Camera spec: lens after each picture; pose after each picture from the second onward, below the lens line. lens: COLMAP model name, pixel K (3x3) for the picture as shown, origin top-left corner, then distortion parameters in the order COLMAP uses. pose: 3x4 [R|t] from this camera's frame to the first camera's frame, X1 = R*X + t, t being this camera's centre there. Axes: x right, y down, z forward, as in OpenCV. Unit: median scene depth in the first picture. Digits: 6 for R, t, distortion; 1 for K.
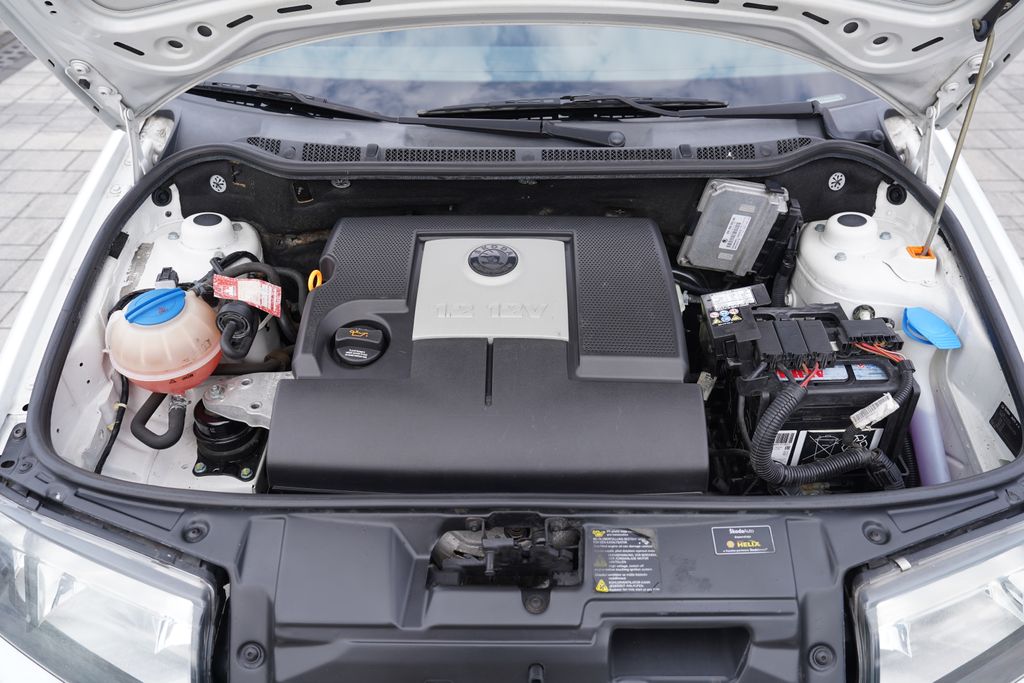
lens RADIAL K [[799.6, 0, 507.0], [0, 799.6, 342.5], [0, 0, 1]] dist [-0.048363, 0.000089]
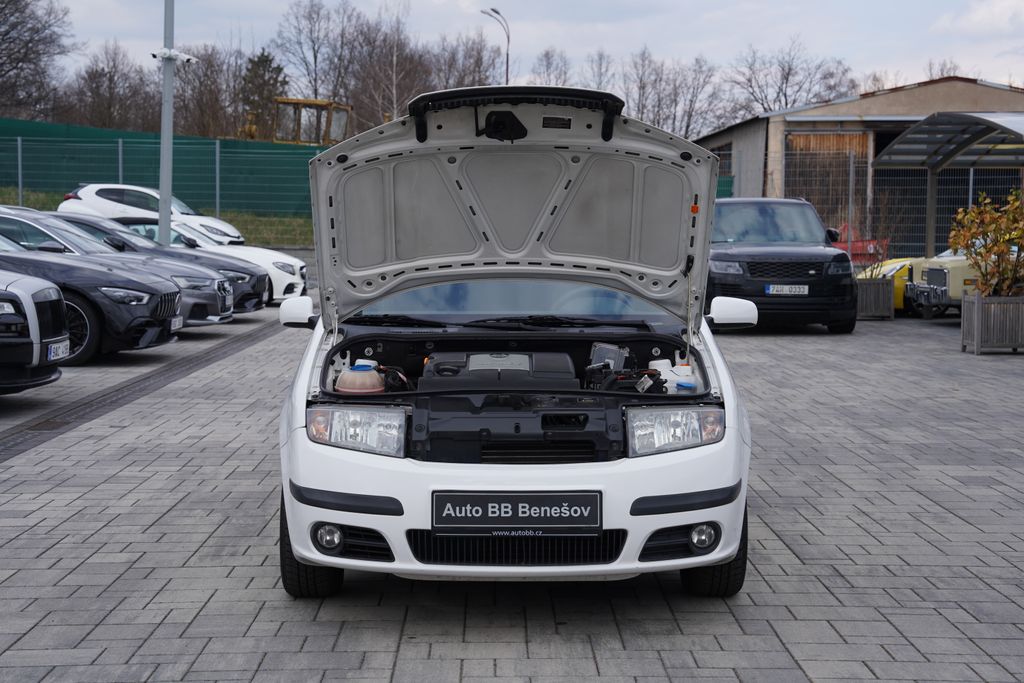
lens RADIAL K [[1929.2, 0, 510.6], [0, 1929.2, 338.8], [0, 0, 1]] dist [-0.218052, 0.000000]
pose [[0.999758, 0.007439, 0.020716, -0.095742], [0.005038, 0.838849, -0.544342, 2.784011], [-0.021426, 0.544314, 0.838608, -3.622800]]
